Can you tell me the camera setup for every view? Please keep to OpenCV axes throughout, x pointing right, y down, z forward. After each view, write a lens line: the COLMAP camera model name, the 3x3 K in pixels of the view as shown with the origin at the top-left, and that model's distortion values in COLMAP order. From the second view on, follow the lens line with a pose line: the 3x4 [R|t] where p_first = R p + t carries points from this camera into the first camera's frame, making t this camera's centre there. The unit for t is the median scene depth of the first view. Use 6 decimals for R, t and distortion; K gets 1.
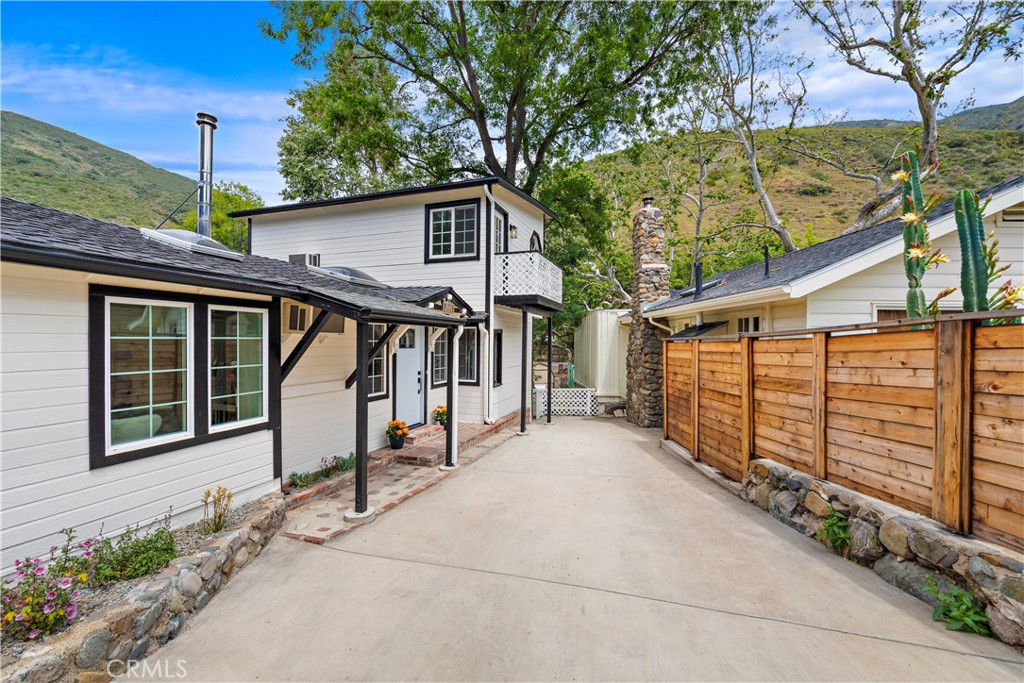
lens RADIAL K [[409.1, 0, 509.1], [0, 409.1, 341.6], [0, 0, 1]] dist [0.012002, -0.001708]
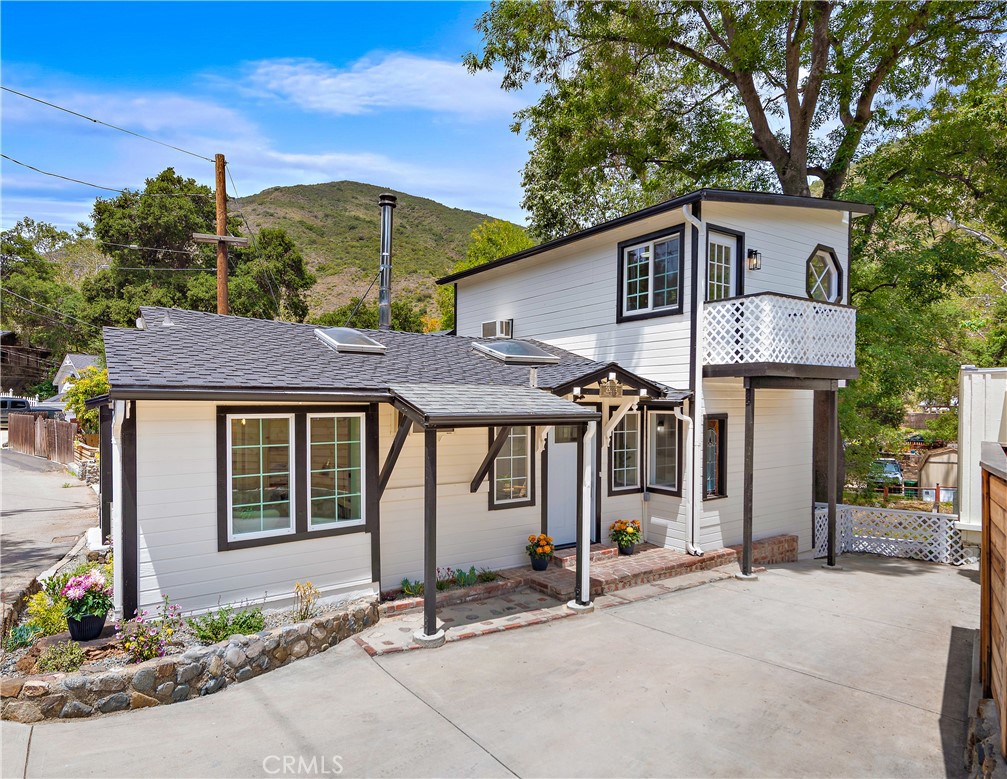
lens RADIAL K [[609.8, 0, 508.4], [0, 609.8, 399.1], [0, 0, 1]] dist [0.026737, 0.000254]
pose [[0.815181, -0.007447, -0.579159, 0.310862], [0.003795, 0.999965, -0.007517, -0.054043], [0.579194, 0.003930, 0.815180, -0.010151]]
